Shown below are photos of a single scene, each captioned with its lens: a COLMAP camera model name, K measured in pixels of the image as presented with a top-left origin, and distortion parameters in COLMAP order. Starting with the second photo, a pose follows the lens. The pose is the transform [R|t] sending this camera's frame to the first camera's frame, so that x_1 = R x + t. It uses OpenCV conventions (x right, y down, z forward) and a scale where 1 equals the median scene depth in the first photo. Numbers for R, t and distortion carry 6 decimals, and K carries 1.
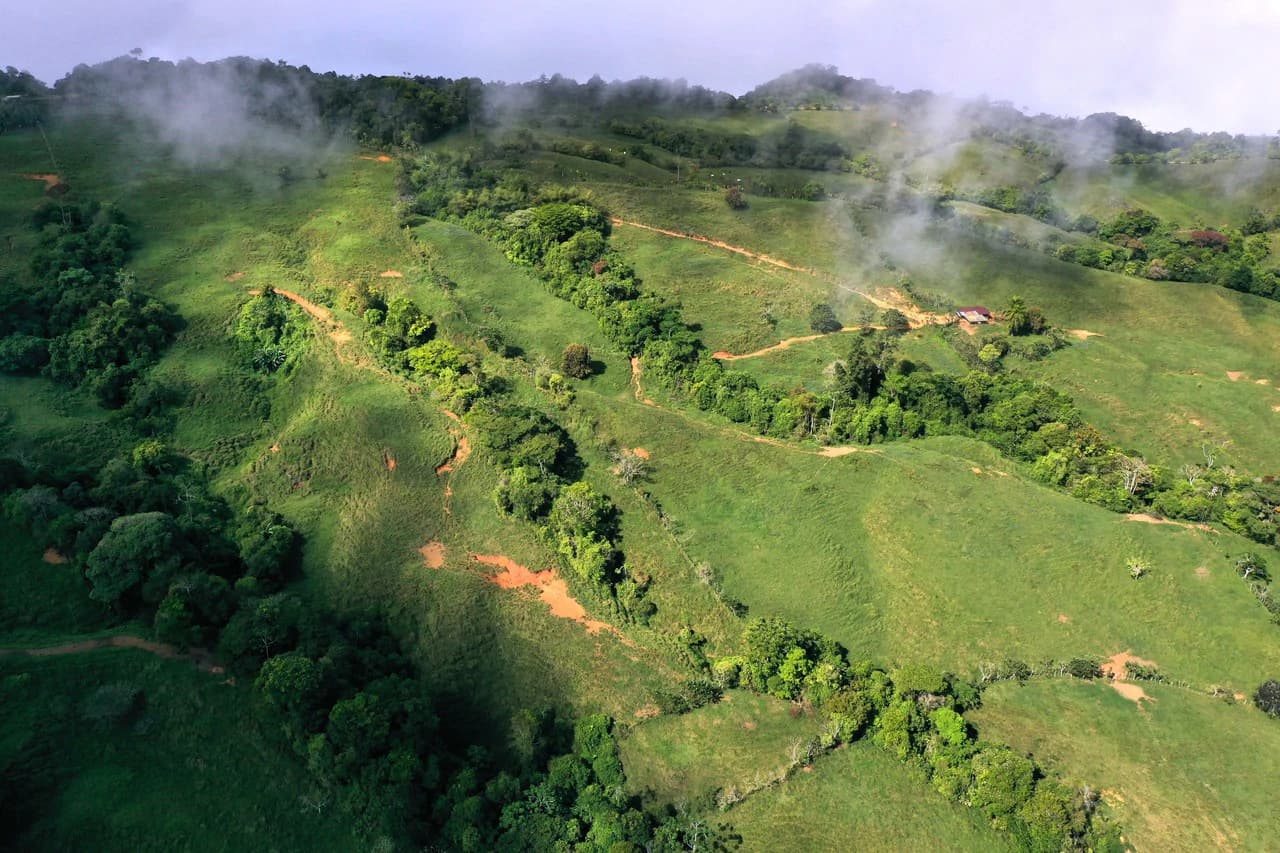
lens RADIAL K [[1014.6, 0, 641.3], [0, 1014.6, 423.9], [0, 0, 1]] dist [0.002614, -0.005438]
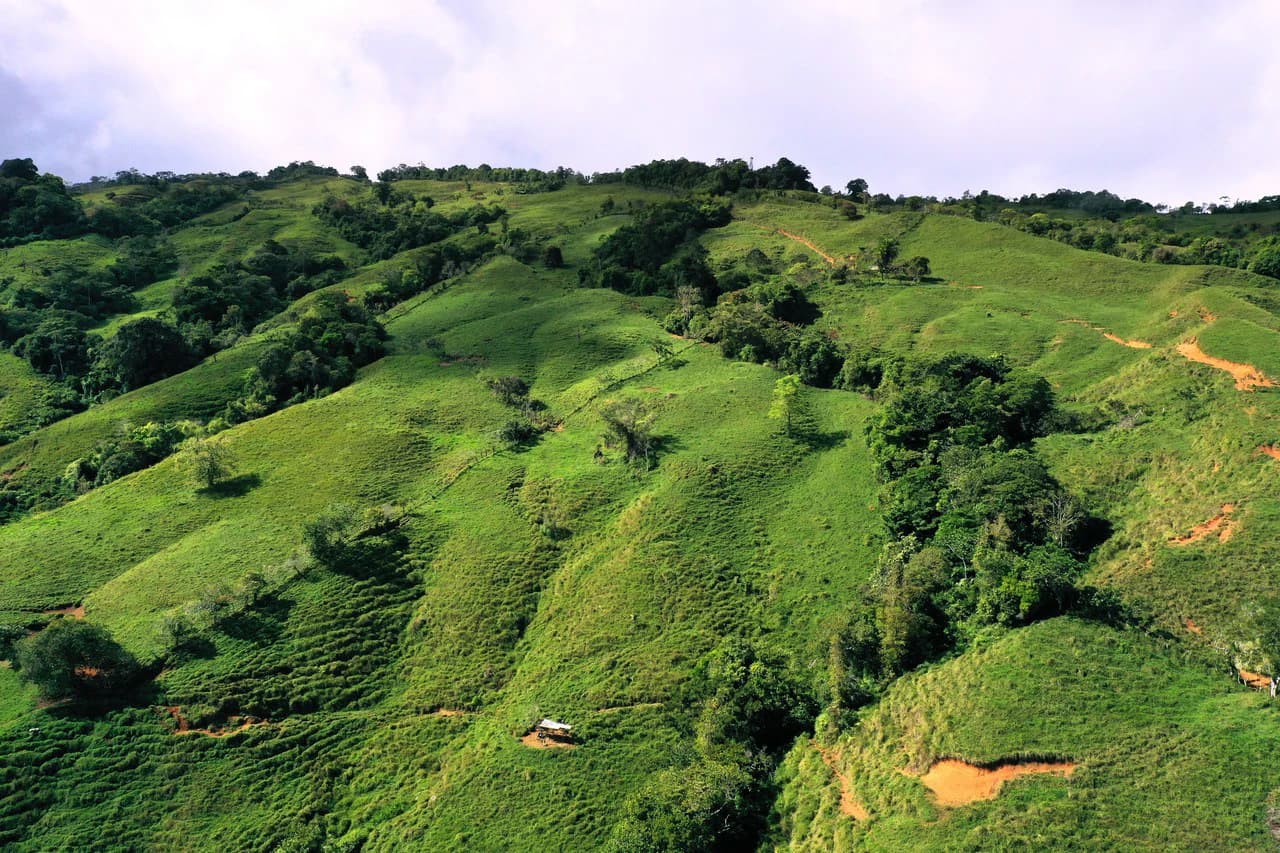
lens RADIAL K [[1014.6, 0, 634.1], [0, 1014.6, 432.4], [0, 0, 1]] dist [0.002614, -0.005438]
pose [[0.587845, 0.126062, -0.799091, 1.265517], [-0.336163, 0.936528, -0.099552, 0.291323], [0.735822, 0.327146, 0.592910, 0.320952]]
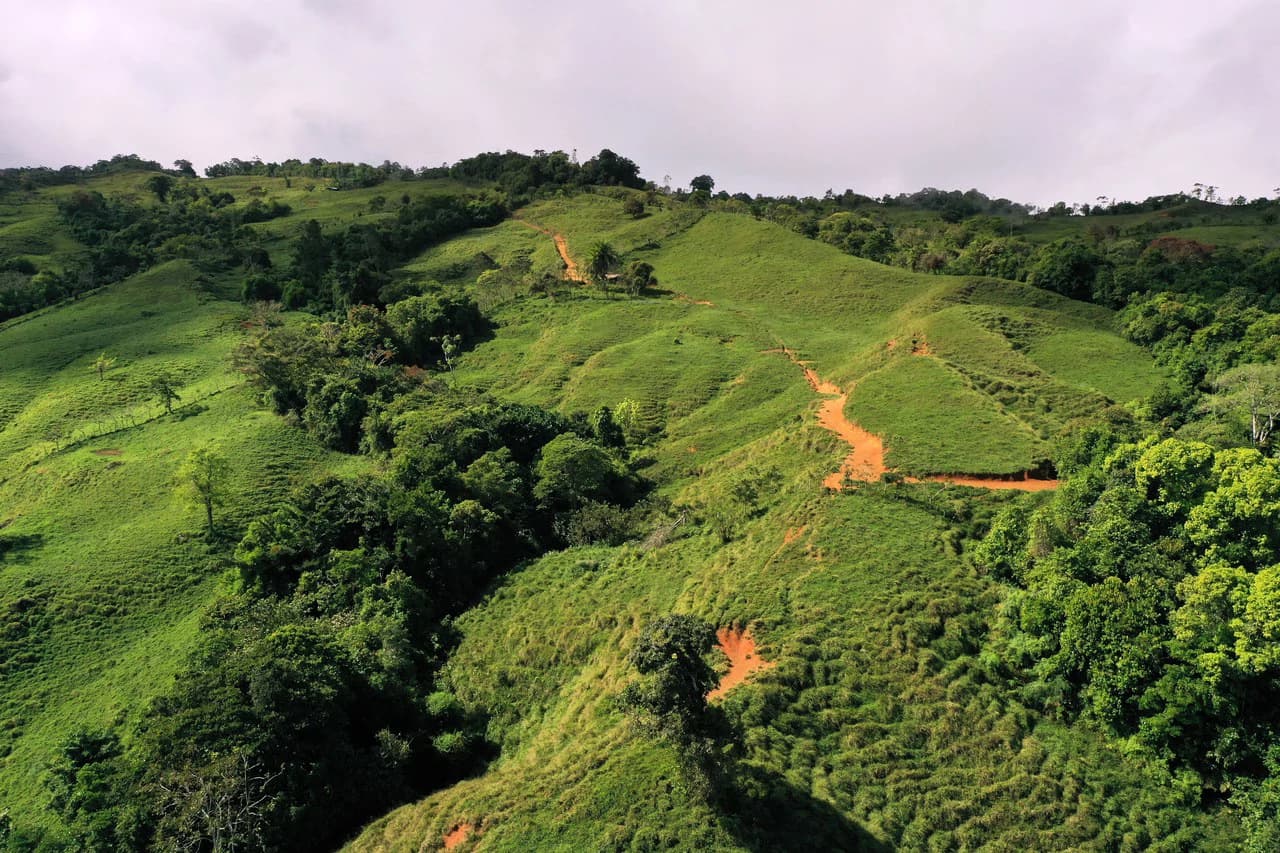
lens RADIAL K [[1014.6, 0, 632.6], [0, 1014.6, 426.3], [0, 0, 1]] dist [0.002614, -0.005438]
pose [[0.606759, 0.117848, -0.786101, 1.229333], [-0.334475, 0.934988, -0.118000, 0.117741], [0.721089, 0.334529, 0.606730, 0.689811]]
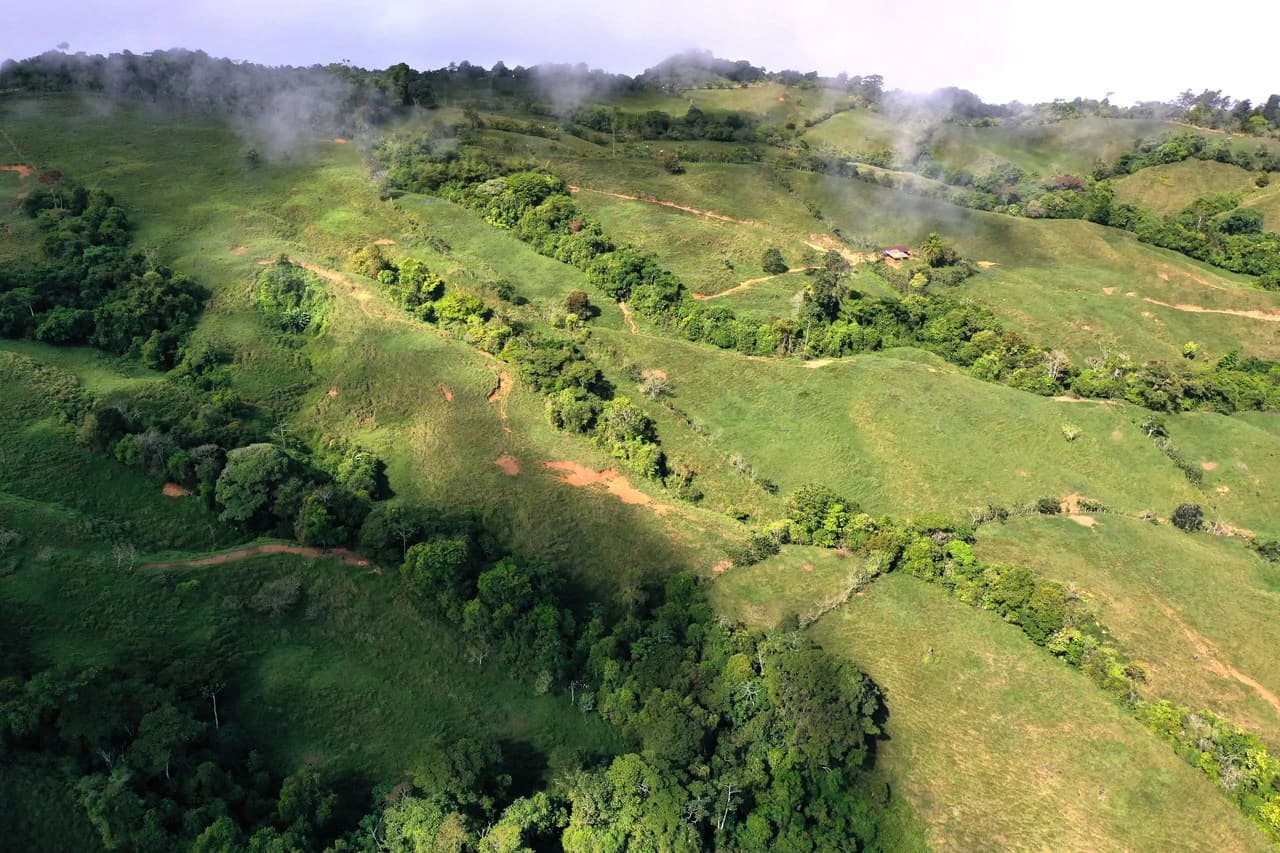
lens RADIAL K [[1014.6, 0, 640.6], [0, 1014.6, 425.0], [0, 0, 1]] dist [0.002614, -0.005438]
pose [[0.986280, -0.077948, 0.145518, -0.178232], [0.077339, 0.996956, 0.009848, 0.067707], [-0.145843, 0.001541, 0.989307, -0.126914]]
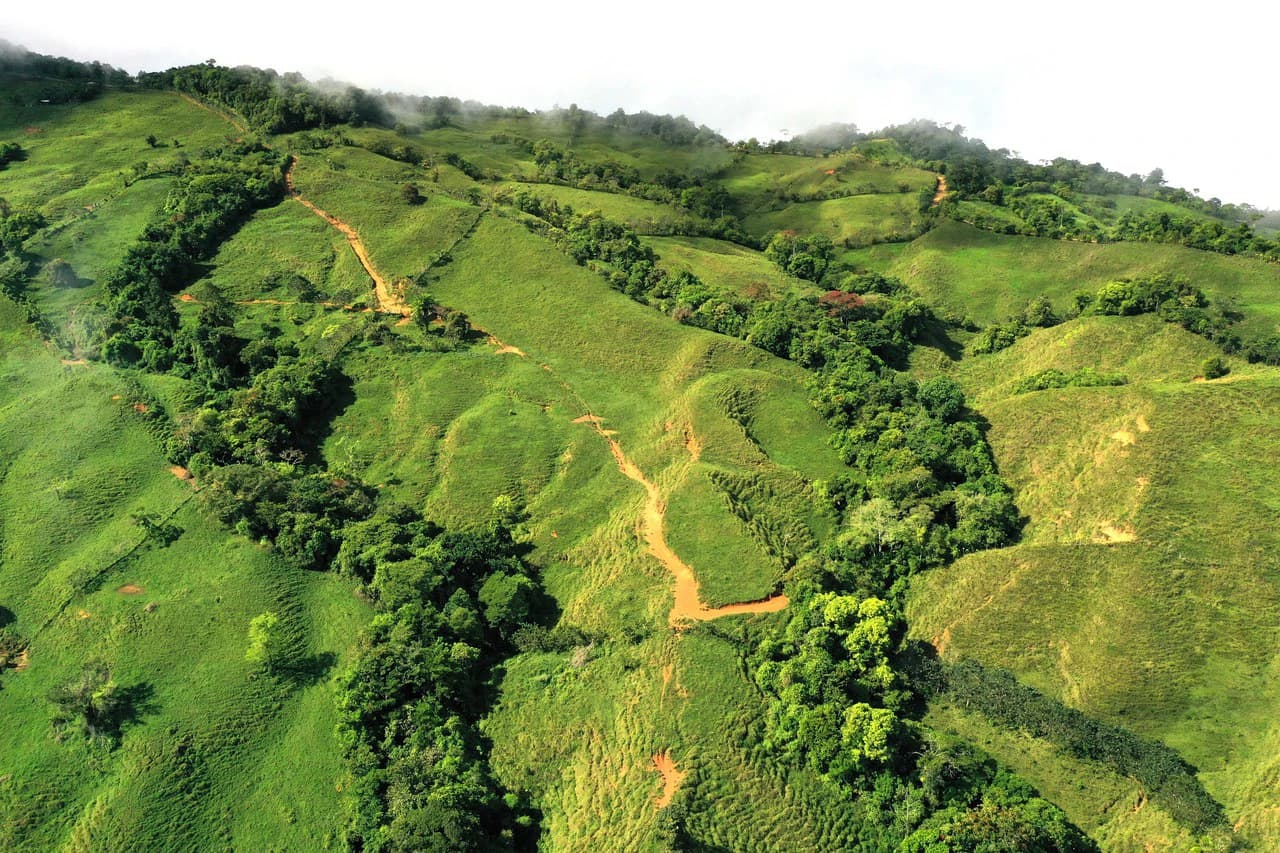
lens RADIAL K [[1014.6, 0, 634.7], [0, 1014.6, 430.5], [0, 0, 1]] dist [0.002614, -0.005438]
pose [[0.816968, 0.217270, -0.534188, 1.304609], [-0.252737, 0.967510, 0.006987, -0.065455], [0.518350, 0.129301, 0.845337, 0.342704]]
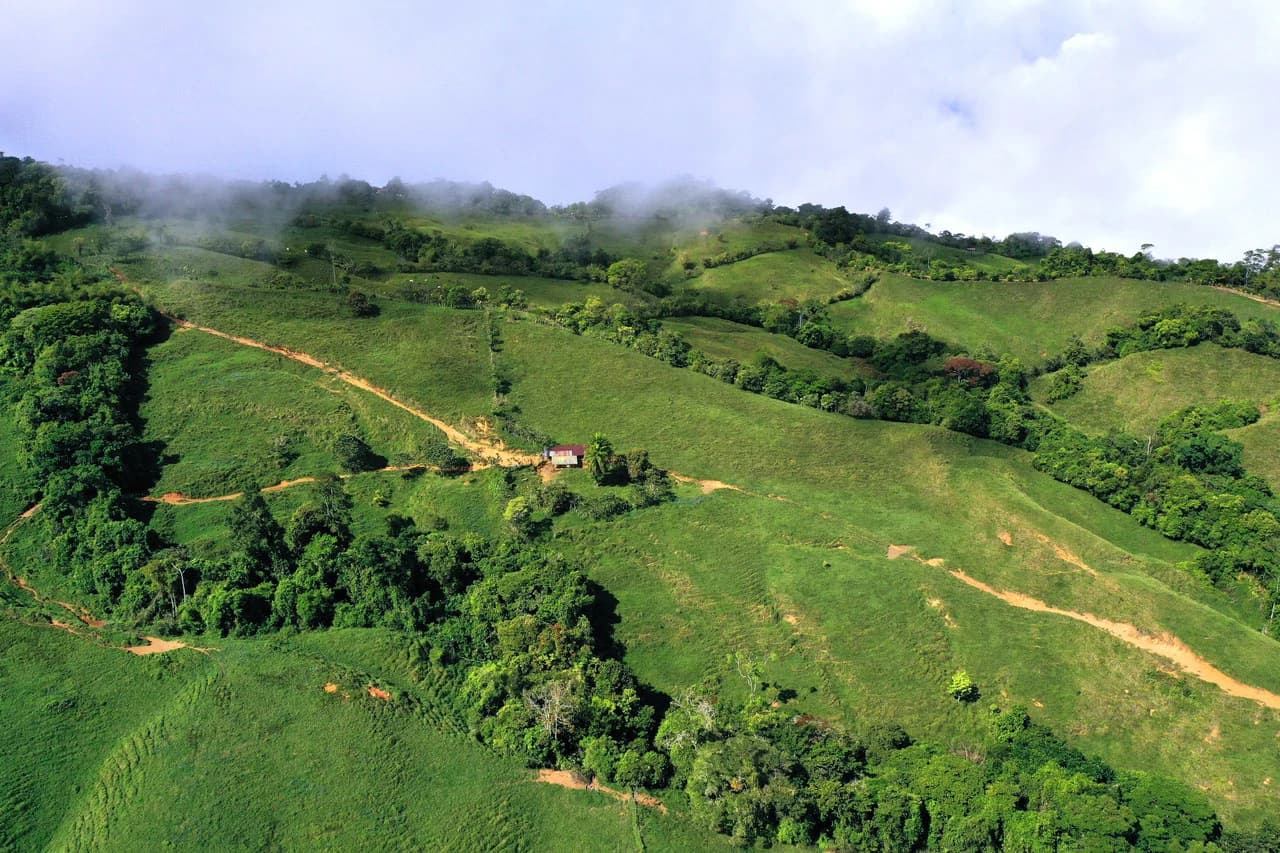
lens RADIAL K [[1014.6, 0, 641.0], [0, 1014.6, 419.0], [0, 0, 1]] dist [0.002614, -0.005438]
pose [[0.996151, 0.031154, -0.081927, 0.551735], [-0.041212, 0.991414, -0.124098, -0.052535], [0.077357, 0.126997, 0.988882, 0.310306]]
